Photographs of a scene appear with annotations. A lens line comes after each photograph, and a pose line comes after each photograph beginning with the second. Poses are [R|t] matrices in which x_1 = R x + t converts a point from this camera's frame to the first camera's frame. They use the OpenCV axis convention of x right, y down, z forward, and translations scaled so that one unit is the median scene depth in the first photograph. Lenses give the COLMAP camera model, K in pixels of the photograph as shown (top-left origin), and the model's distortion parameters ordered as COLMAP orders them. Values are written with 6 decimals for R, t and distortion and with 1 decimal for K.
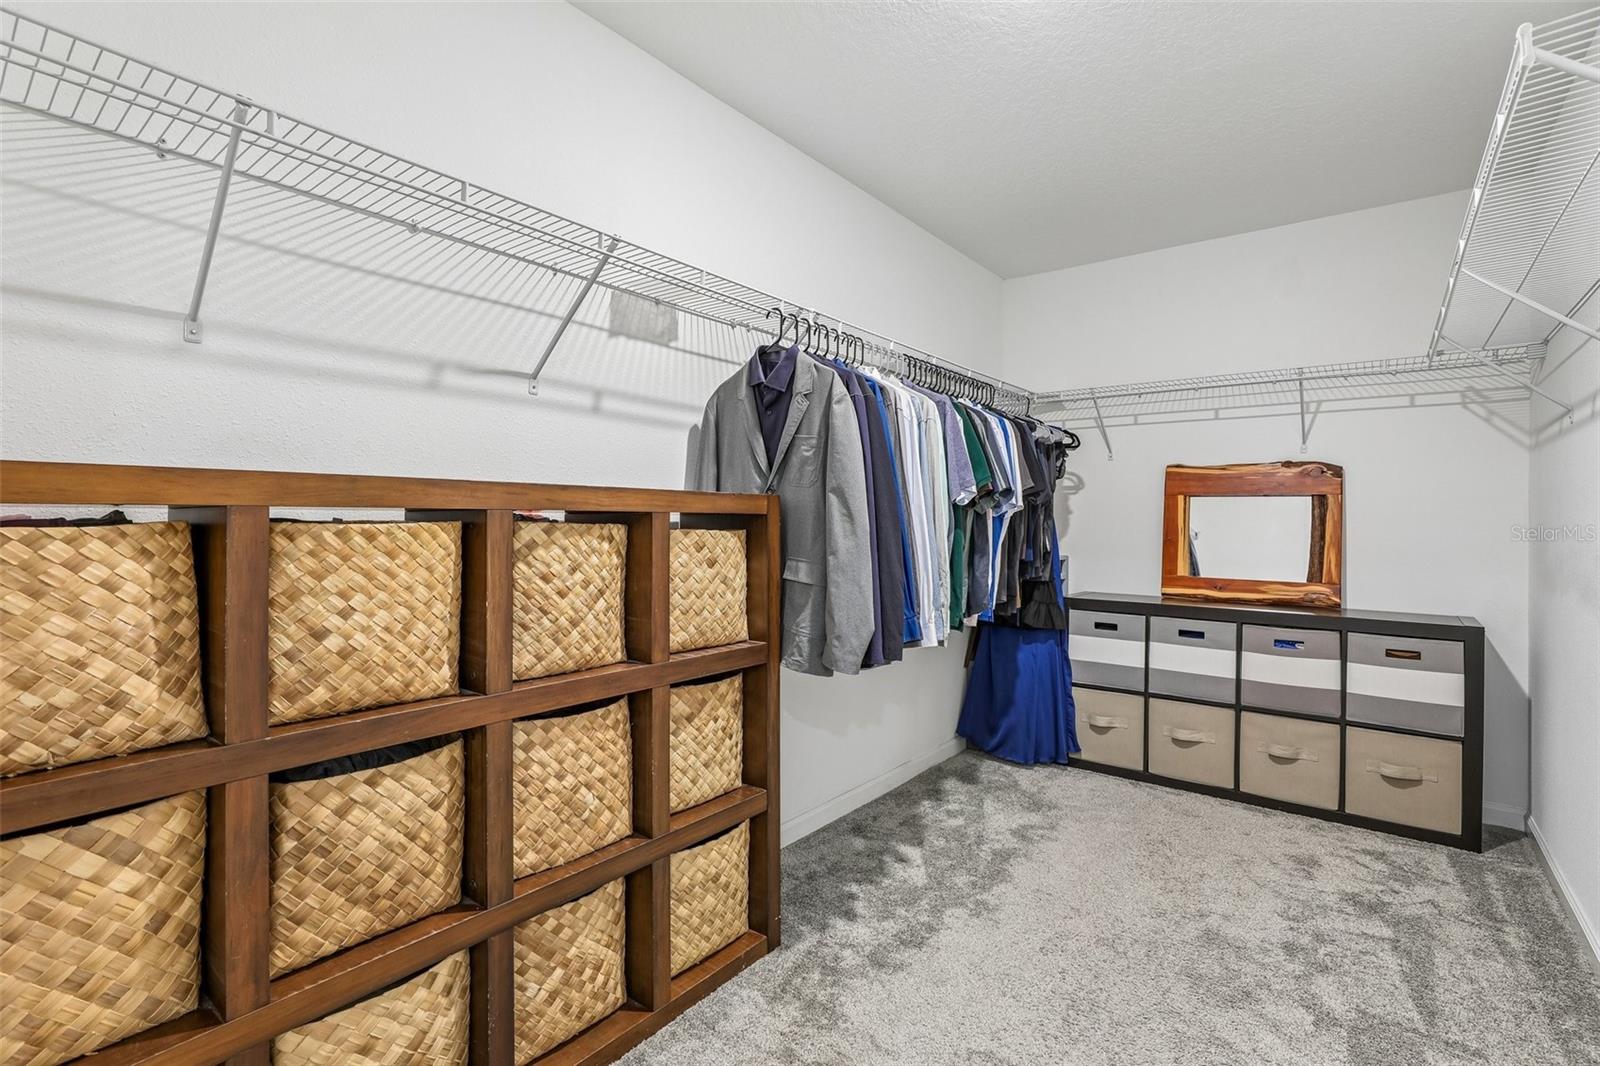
lens RADIAL K [[738.3, 0, 795.8], [0, 738.3, 519.6], [0, 0, 1]] dist [-0.025521, 0.014032]
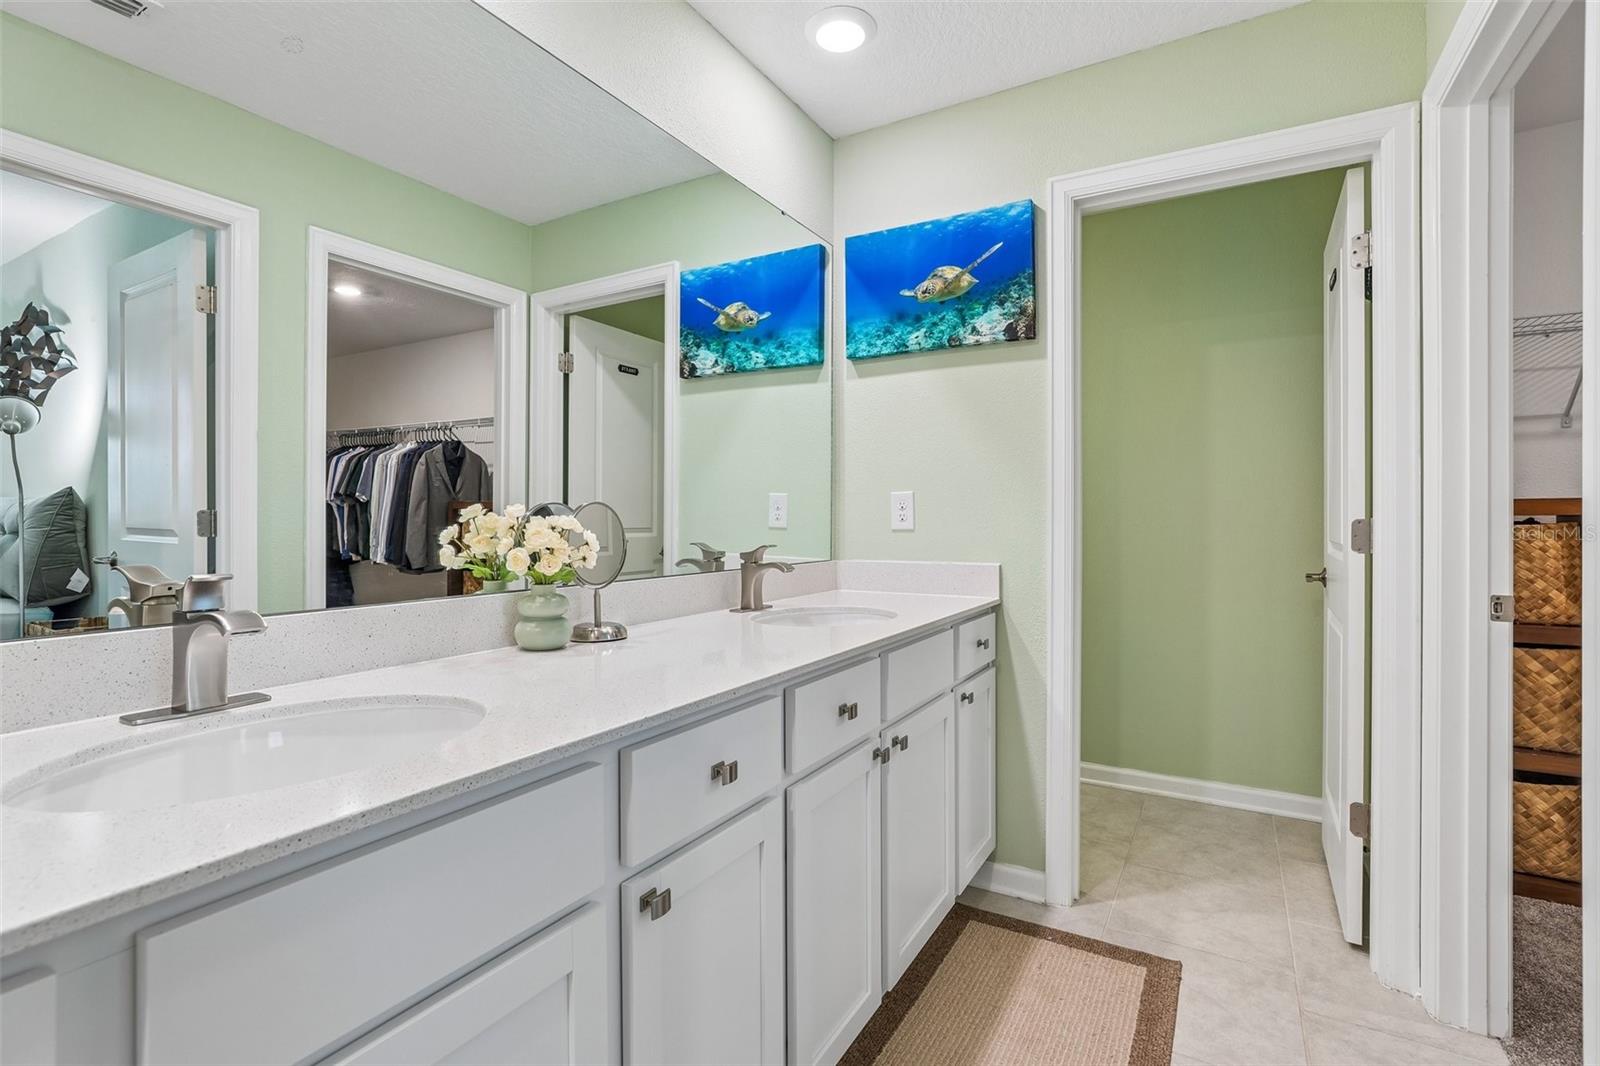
lens RADIAL K [[738.3, 0, 805.7], [0, 738.3, 521.5], [0, 0, 1]] dist [-0.025521, 0.014032]
pose [[0.157983, -0.006715, -0.987419, 0.984362], [0.001597, 0.999977, -0.006545, 0.011452], [0.987441, -0.000543, 0.157990, -1.683977]]
